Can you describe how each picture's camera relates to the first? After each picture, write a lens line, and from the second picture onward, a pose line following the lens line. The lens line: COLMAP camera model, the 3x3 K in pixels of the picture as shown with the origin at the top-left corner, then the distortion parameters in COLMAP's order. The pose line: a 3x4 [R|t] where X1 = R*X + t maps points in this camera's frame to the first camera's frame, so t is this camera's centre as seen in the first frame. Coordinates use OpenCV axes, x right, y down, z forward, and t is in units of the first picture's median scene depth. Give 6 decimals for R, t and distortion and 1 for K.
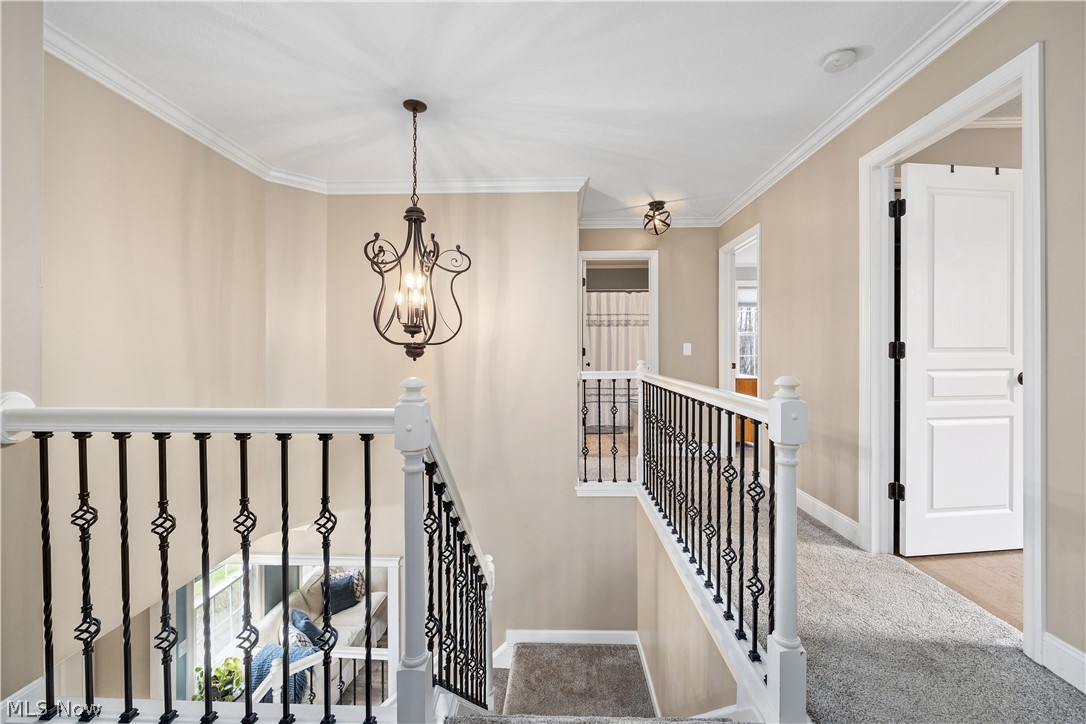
lens RADIAL K [[442.1, 0, 545.0], [0, 442.1, 358.6], [0, 0, 1]] dist [-0.003217, 0.000383]
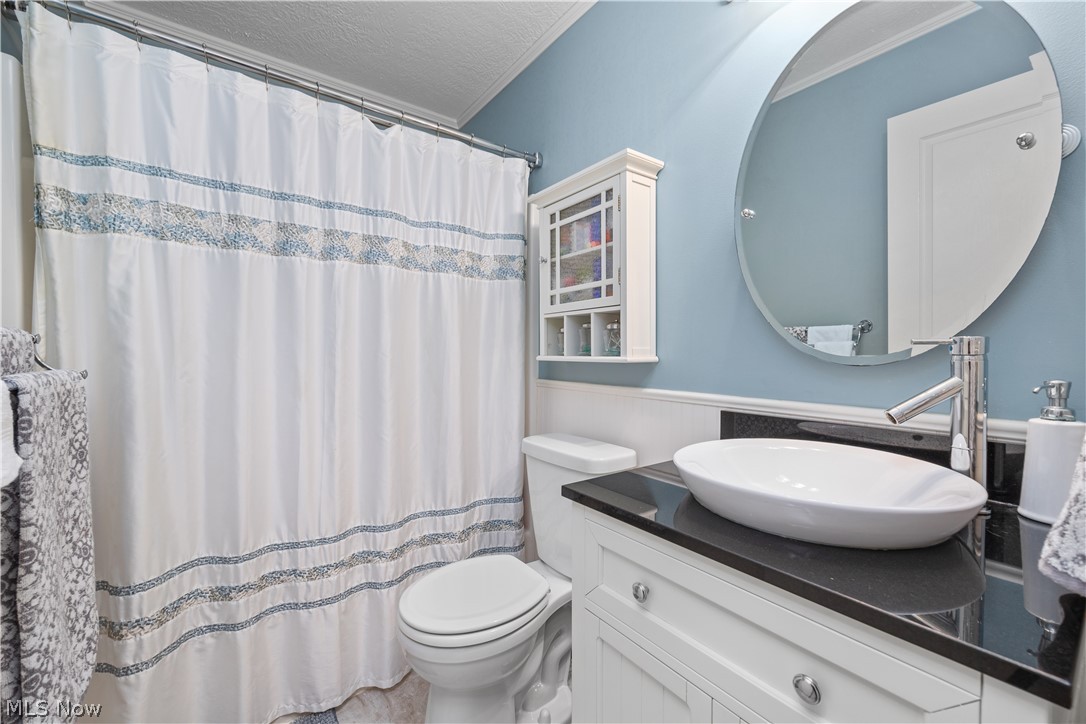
lens RADIAL K [[442.1, 0, 542.4], [0, 442.1, 362.8], [0, 0, 1]] dist [-0.003217, 0.000383]
pose [[0.787526, -0.010392, 0.616194, 0.111748], [0.005647, 0.999938, 0.009647, -0.022706], [-0.616256, -0.004117, 0.787535, 0.761276]]
